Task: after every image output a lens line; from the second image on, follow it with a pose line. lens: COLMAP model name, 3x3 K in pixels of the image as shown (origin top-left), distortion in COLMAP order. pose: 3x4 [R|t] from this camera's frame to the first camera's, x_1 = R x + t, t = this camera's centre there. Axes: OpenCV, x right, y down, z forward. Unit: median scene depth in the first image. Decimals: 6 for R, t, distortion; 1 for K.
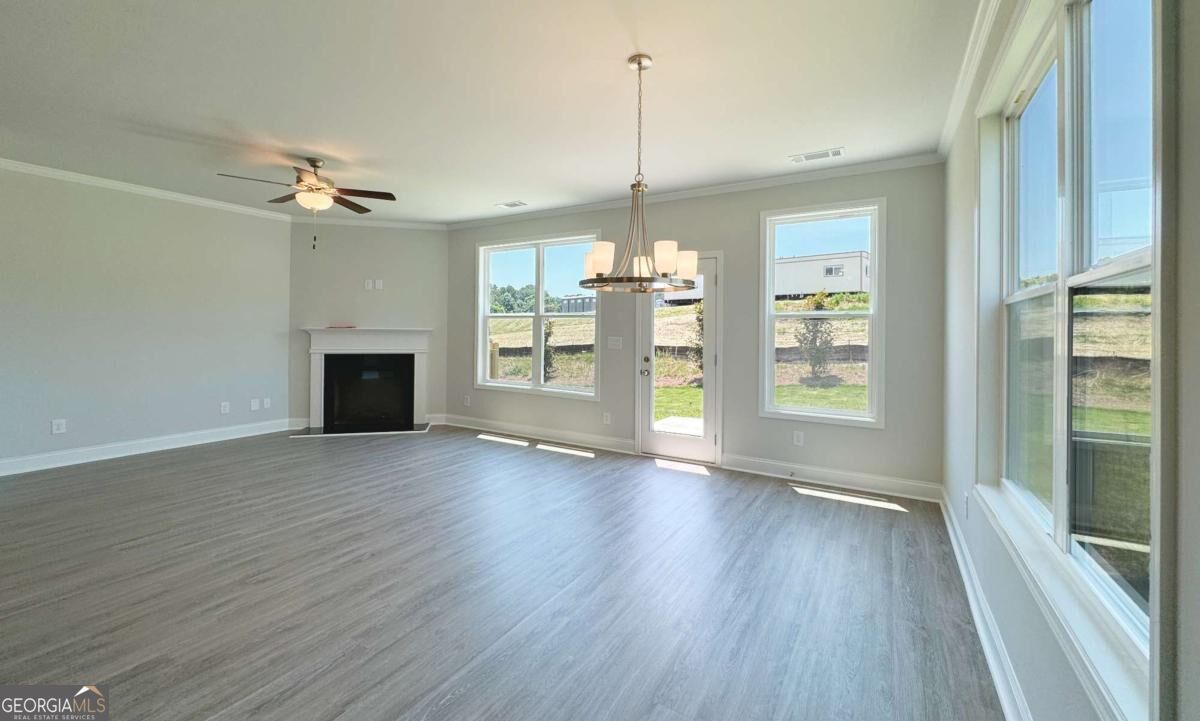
lens RADIAL K [[470.5, 0, 600.1], [0, 470.5, 328.5], [0, 0, 1]] dist [0.001239, 0.000238]
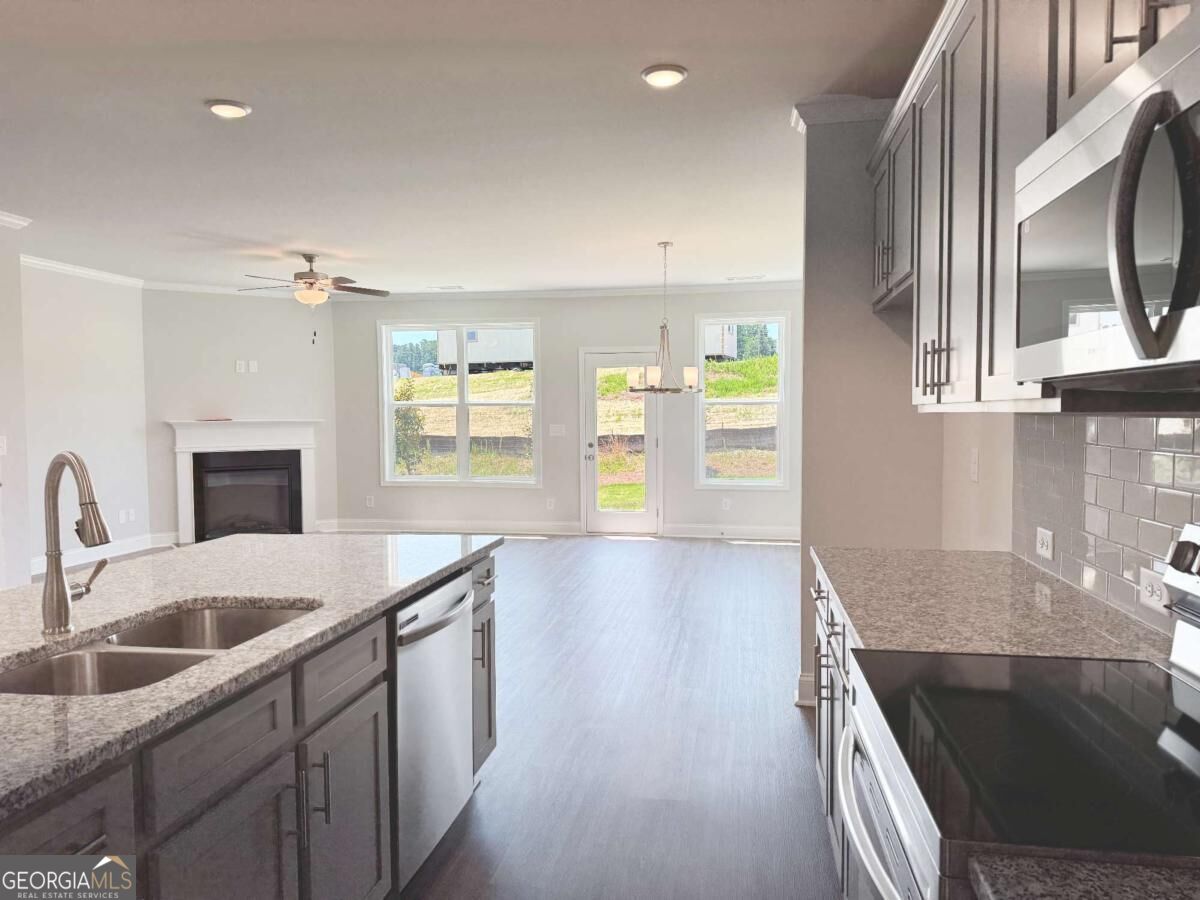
lens RADIAL K [[833.3, 0, 610.0], [0, 833.3, 452.5], [0, 0, 1]] dist [0.005918, -0.003569]
pose [[0.925494, -0.033068, 0.377315, -0.477256], [0.012758, 0.998338, 0.056201, -0.019010], [-0.378547, -0.047200, 0.924378, -0.628571]]
